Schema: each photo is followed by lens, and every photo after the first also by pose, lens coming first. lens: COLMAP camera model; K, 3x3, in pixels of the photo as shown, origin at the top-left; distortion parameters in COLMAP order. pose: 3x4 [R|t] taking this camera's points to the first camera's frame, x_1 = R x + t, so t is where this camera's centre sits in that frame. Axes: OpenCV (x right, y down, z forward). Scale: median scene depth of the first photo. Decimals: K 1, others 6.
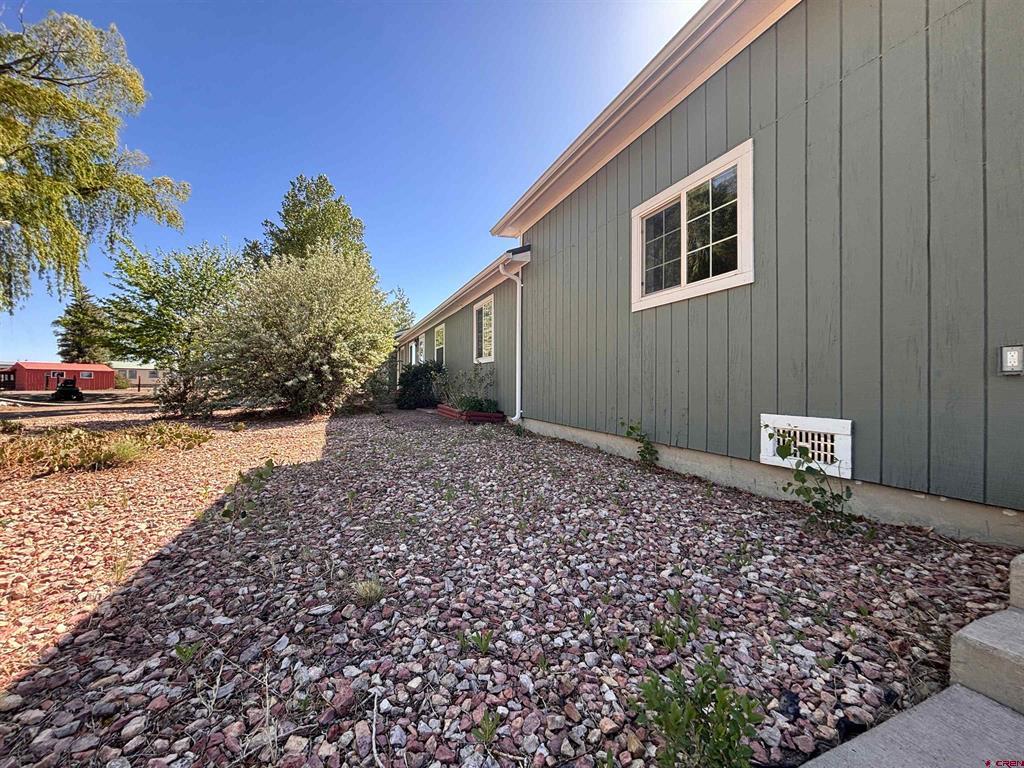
lens RADIAL K [[410.1, 0, 512.9], [0, 410.1, 384.5], [0, 0, 1]] dist [-0.002921, -0.000030]
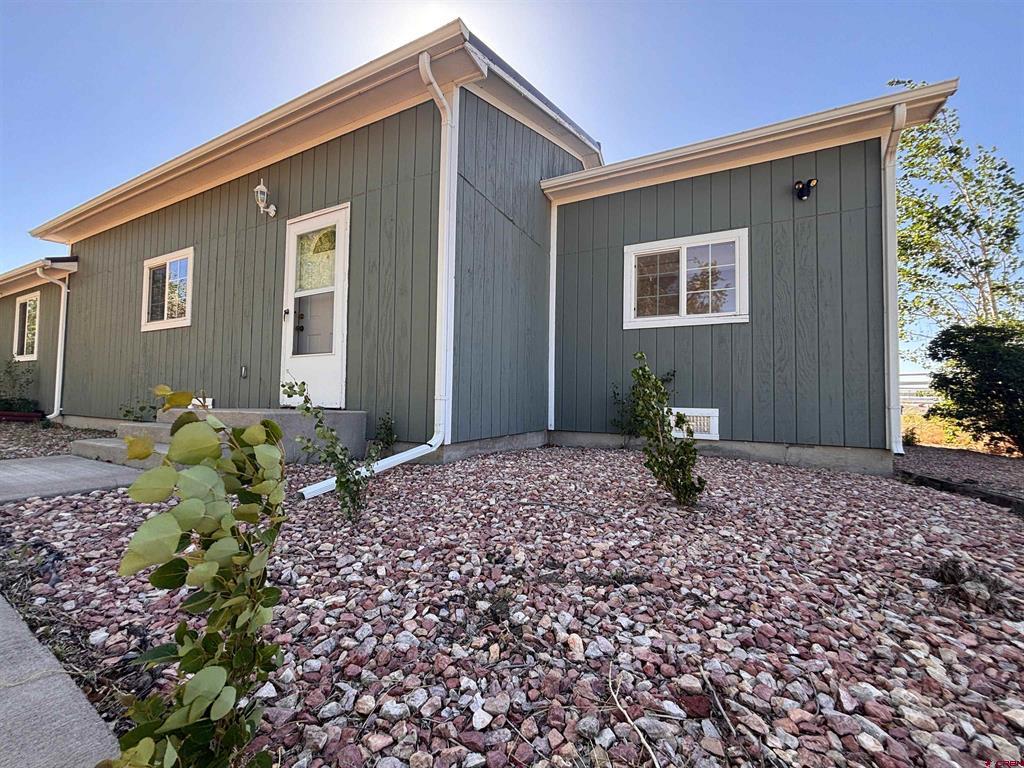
lens RADIAL K [[430.6, 0, 510.4], [0, 430.6, 386.7], [0, 0, 1]] dist [-0.000340, -0.000097]
pose [[0.774319, 0.038936, 0.631597, 0.214150], [-0.019626, 0.999103, -0.037531, 0.027247], [-0.632492, 0.016665, 0.774388, -0.592574]]
